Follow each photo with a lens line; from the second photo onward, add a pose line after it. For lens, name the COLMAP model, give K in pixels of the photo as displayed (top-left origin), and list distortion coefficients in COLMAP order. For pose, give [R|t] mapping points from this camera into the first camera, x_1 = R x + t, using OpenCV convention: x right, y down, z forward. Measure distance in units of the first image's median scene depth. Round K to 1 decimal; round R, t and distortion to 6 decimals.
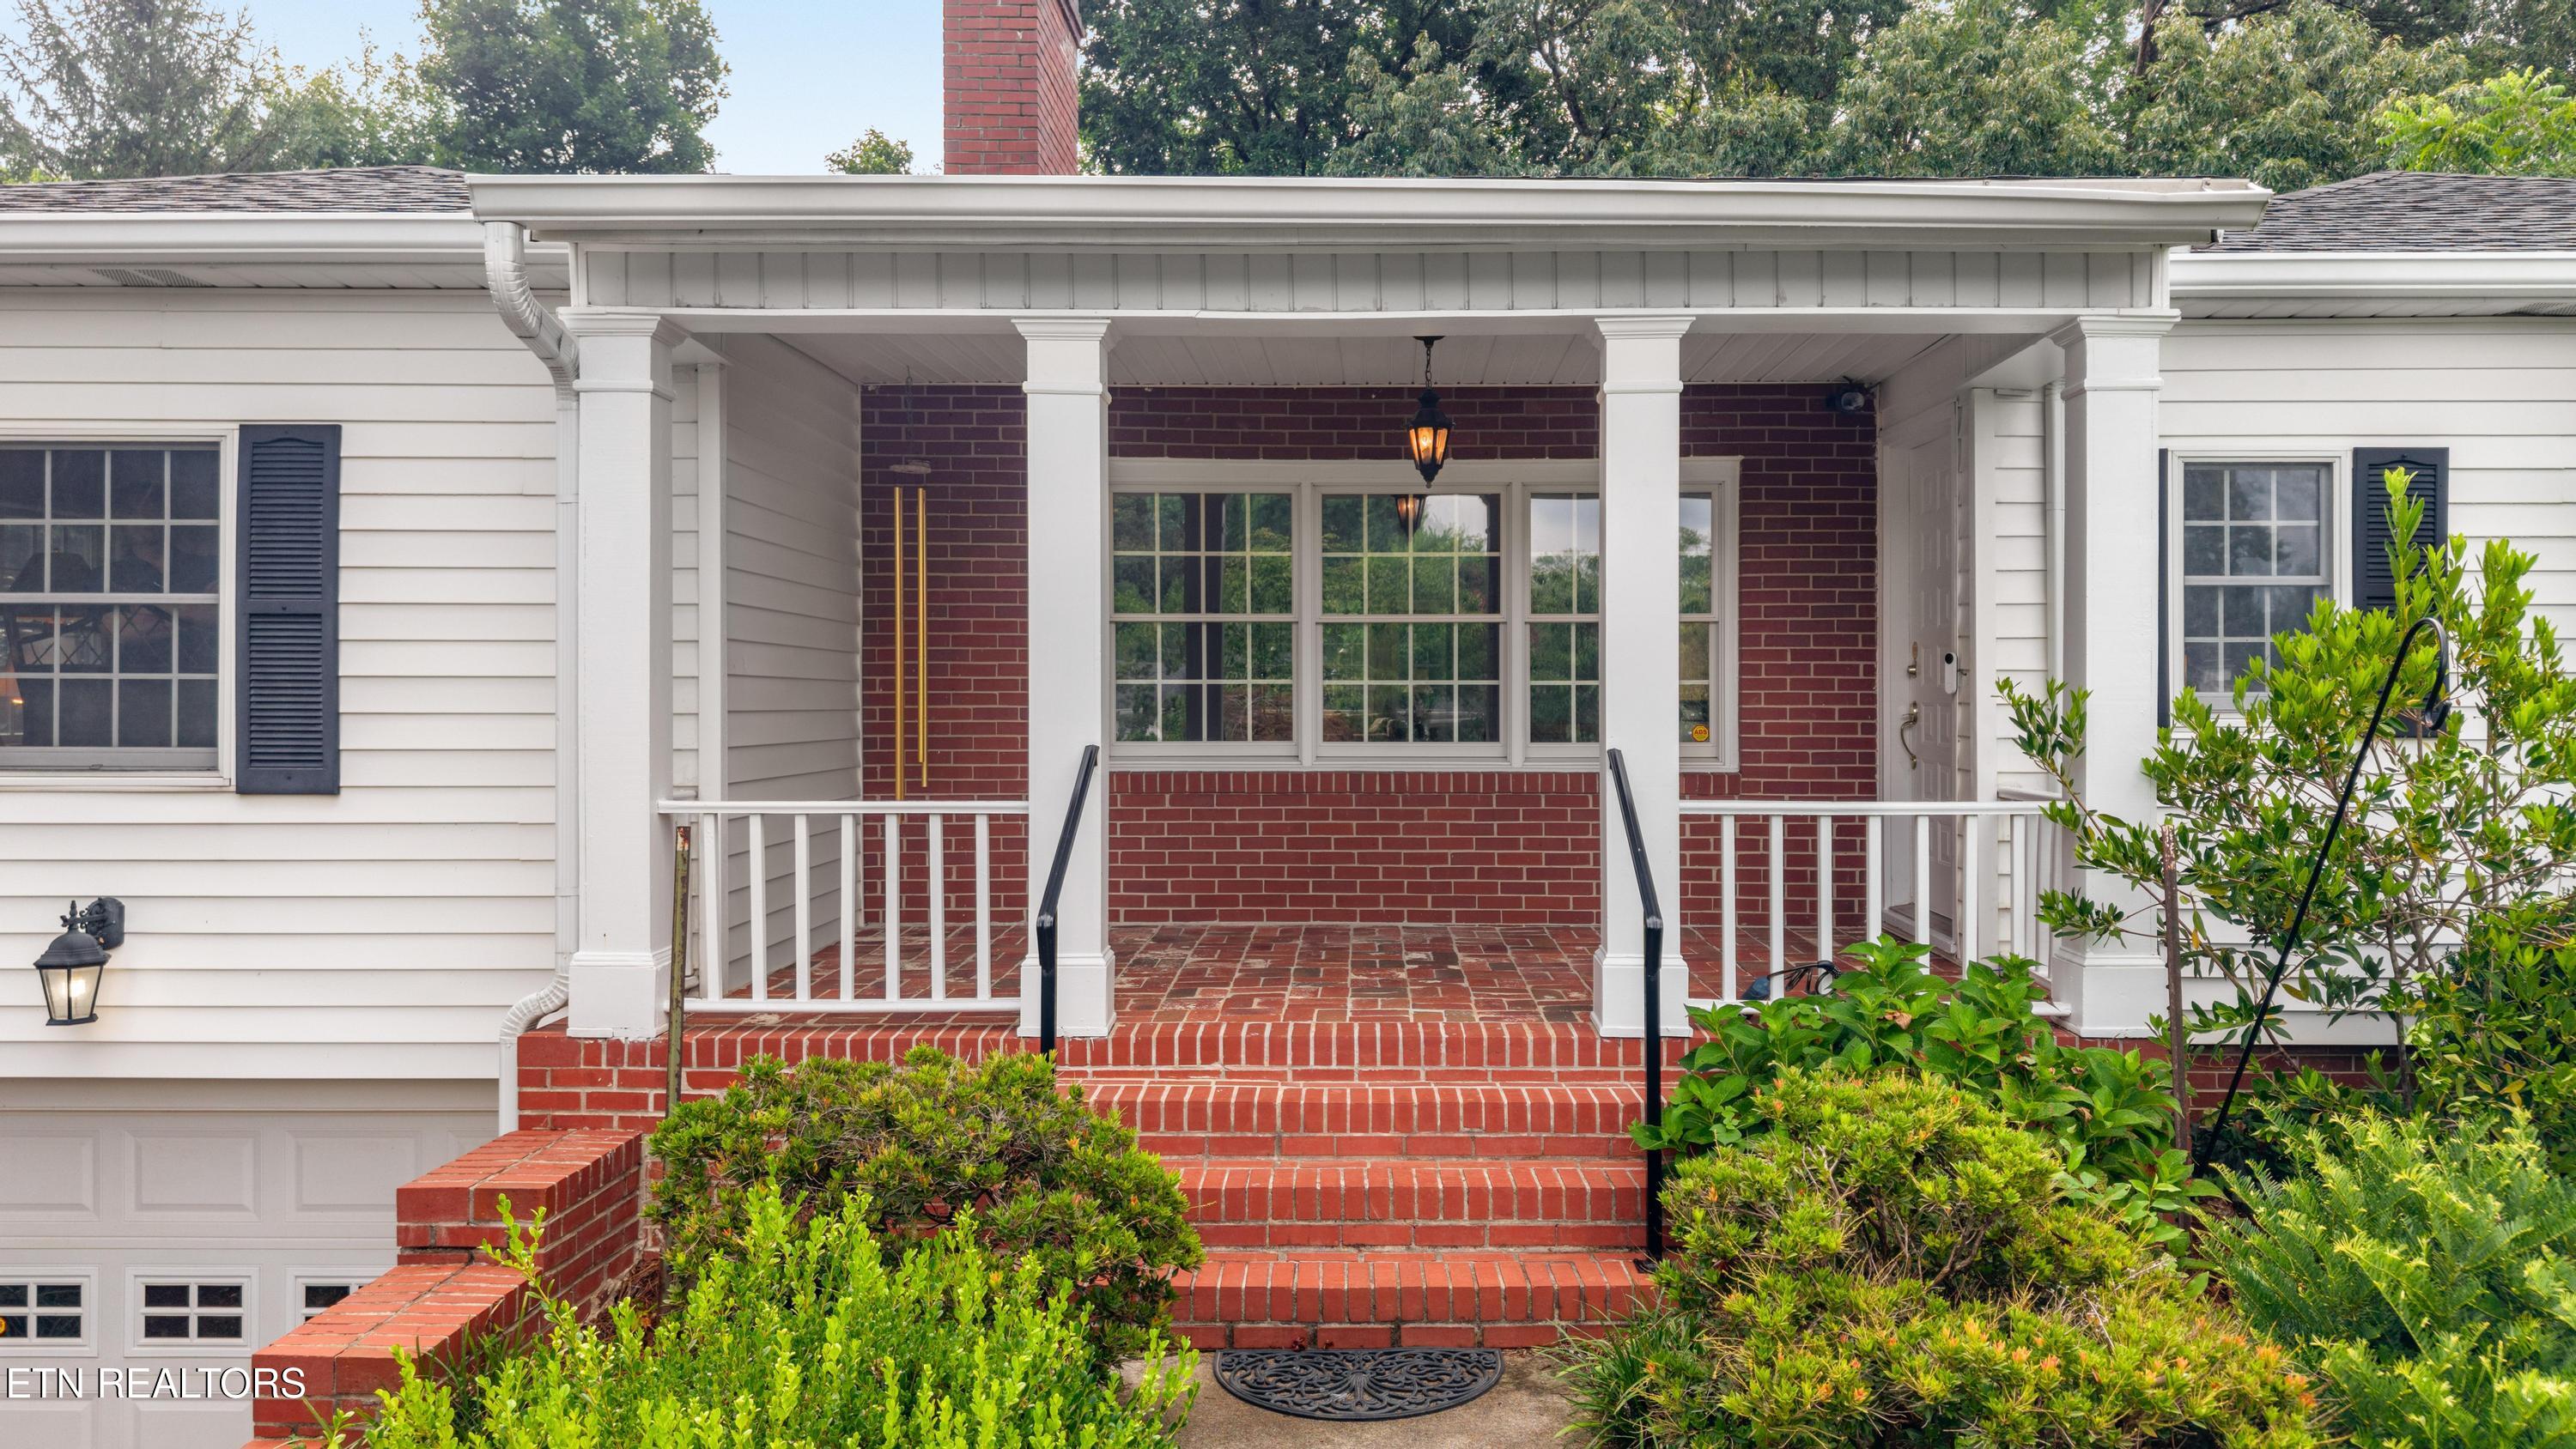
lens RADIAL K [[1854.5, 0, 1320.5], [0, 1854.5, 653.6], [0, 0, 1]] dist [-0.012409, -0.004271]
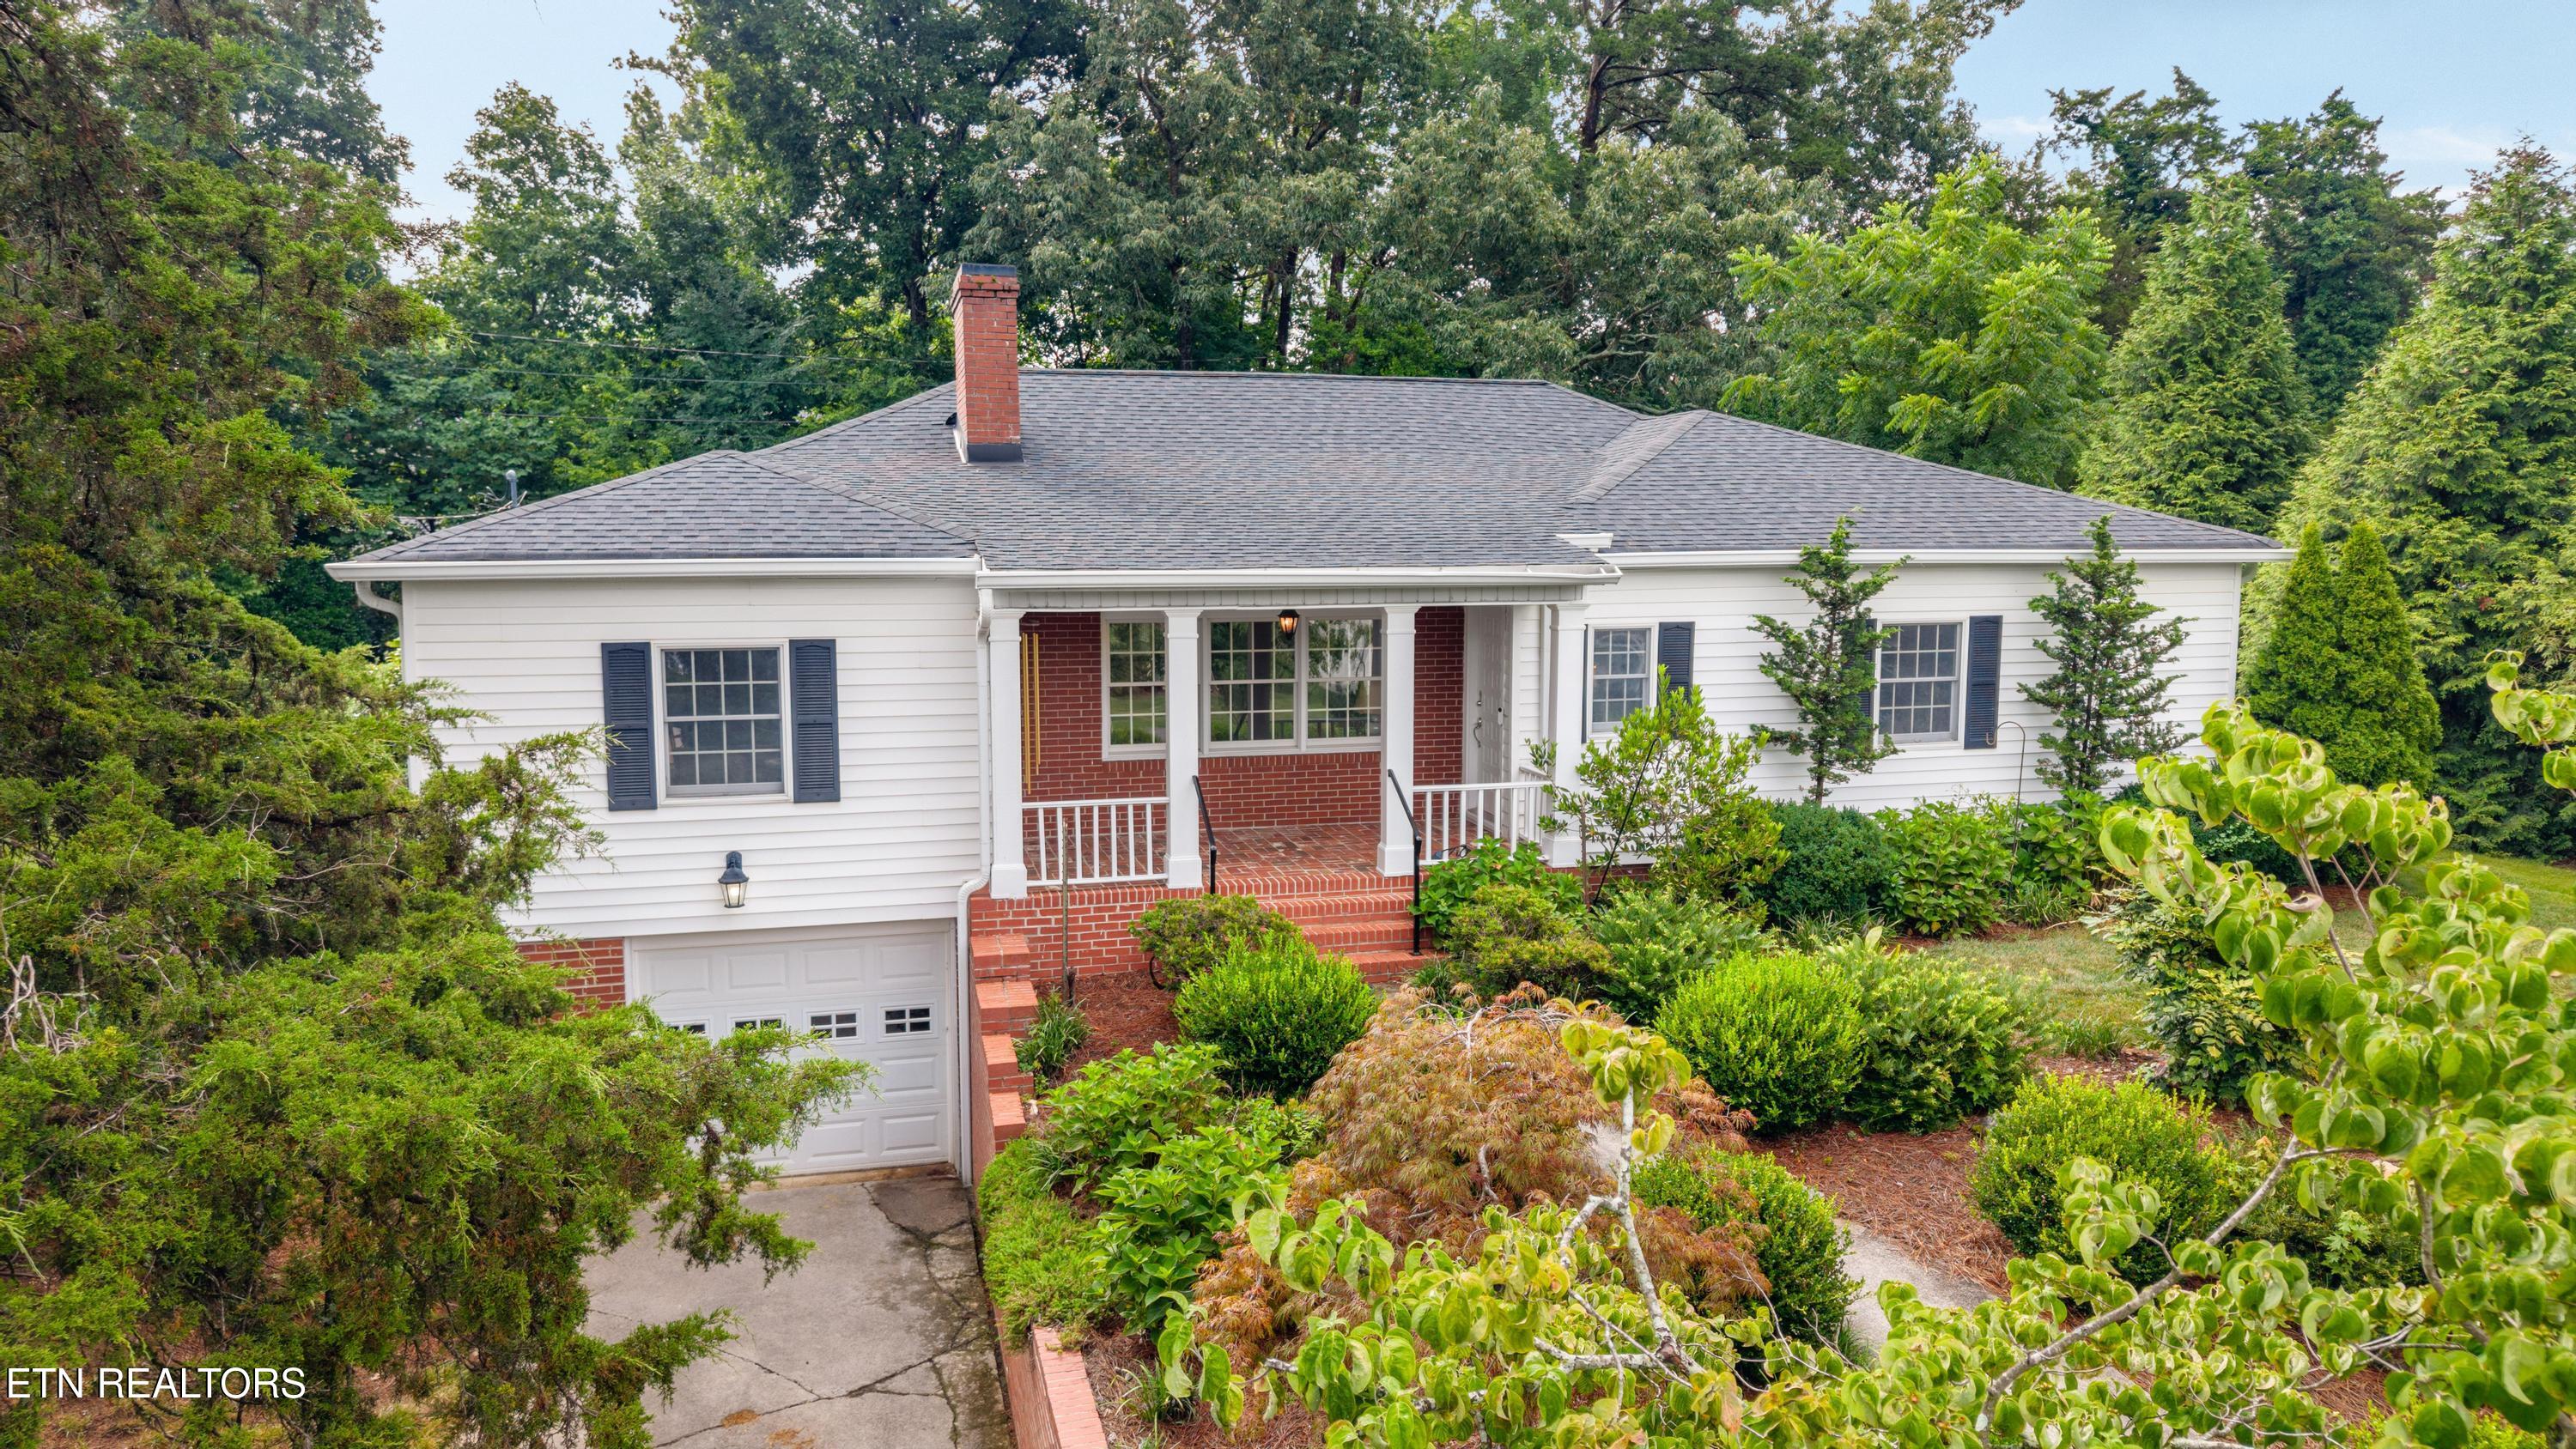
lens RADIAL K [[1854.5, 0, 1286.3], [0, 1854.5, 725.8], [0, 0, 1]] dist [-0.012409, -0.004271]
pose [[0.966039, -0.032657, 0.256323, -0.649943], [-0.001522, 0.991245, 0.132027, -0.353805], [-0.258391, -0.127933, 0.957532, -1.463406]]
